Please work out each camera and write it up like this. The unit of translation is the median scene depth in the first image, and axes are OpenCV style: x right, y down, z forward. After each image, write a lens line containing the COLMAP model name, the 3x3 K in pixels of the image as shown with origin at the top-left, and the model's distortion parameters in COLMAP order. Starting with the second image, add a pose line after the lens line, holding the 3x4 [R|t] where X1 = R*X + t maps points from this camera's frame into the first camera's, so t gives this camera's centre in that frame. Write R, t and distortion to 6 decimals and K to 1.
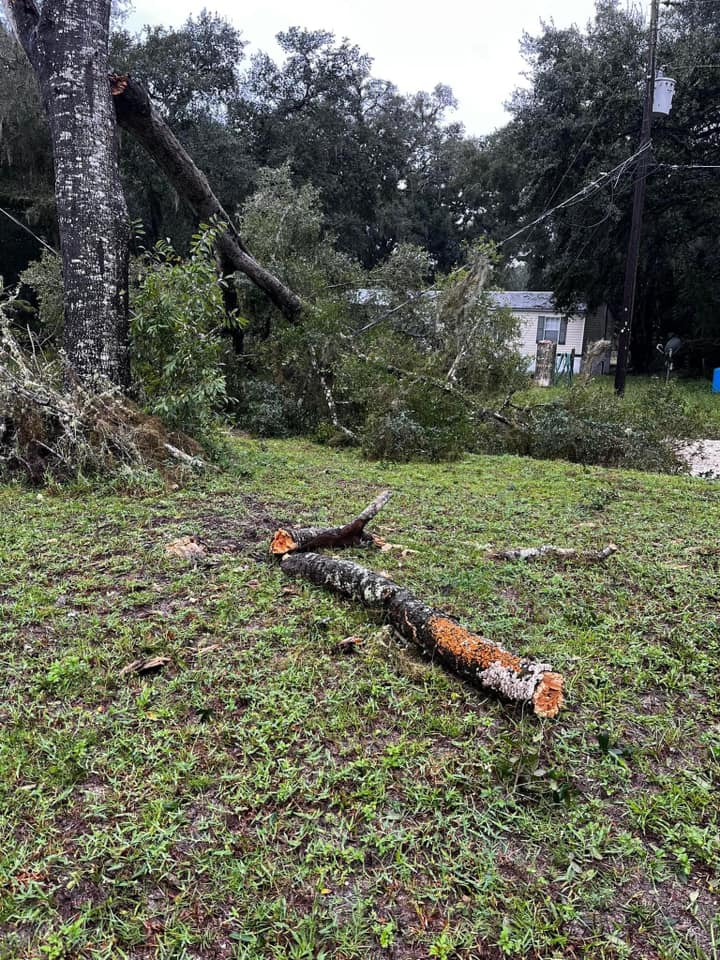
lens RADIAL K [[734.8, 0, 360.0], [0, 734.8, 480.0], [0, 0, 1]] dist [0.073035, -0.095269]
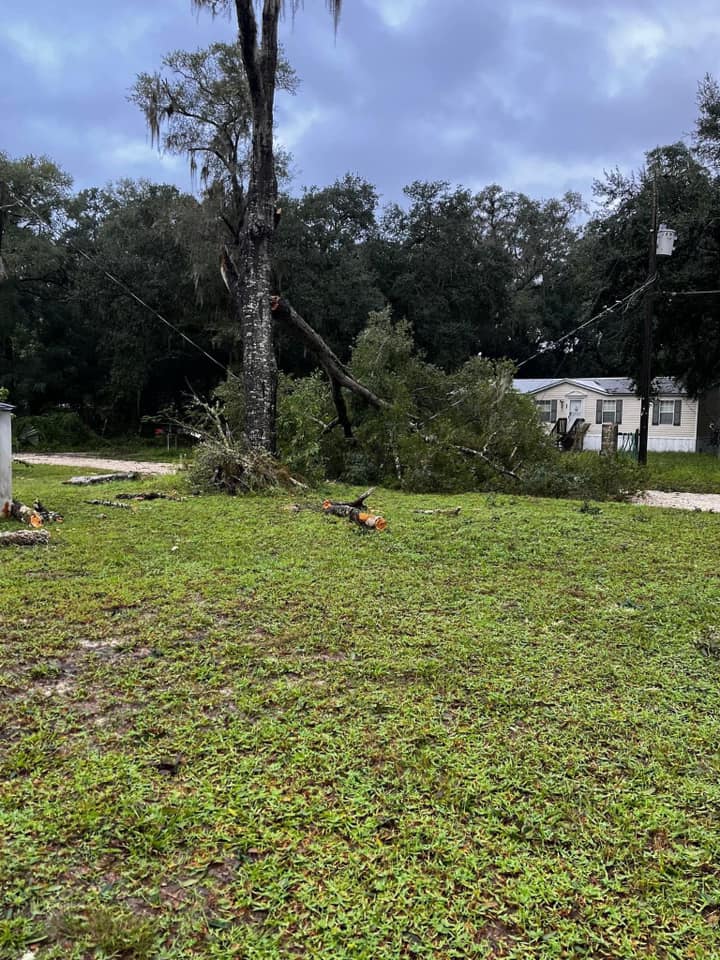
lens RADIAL K [[734.8, 0, 360.0], [0, 734.8, 480.0], [0, 0, 1]] dist [0.073035, -0.095269]
pose [[0.979957, -0.010387, -0.198938, 0.135205], [-0.012931, 0.993217, -0.115553, 0.076983], [0.198789, 0.115809, 0.973176, -0.385799]]
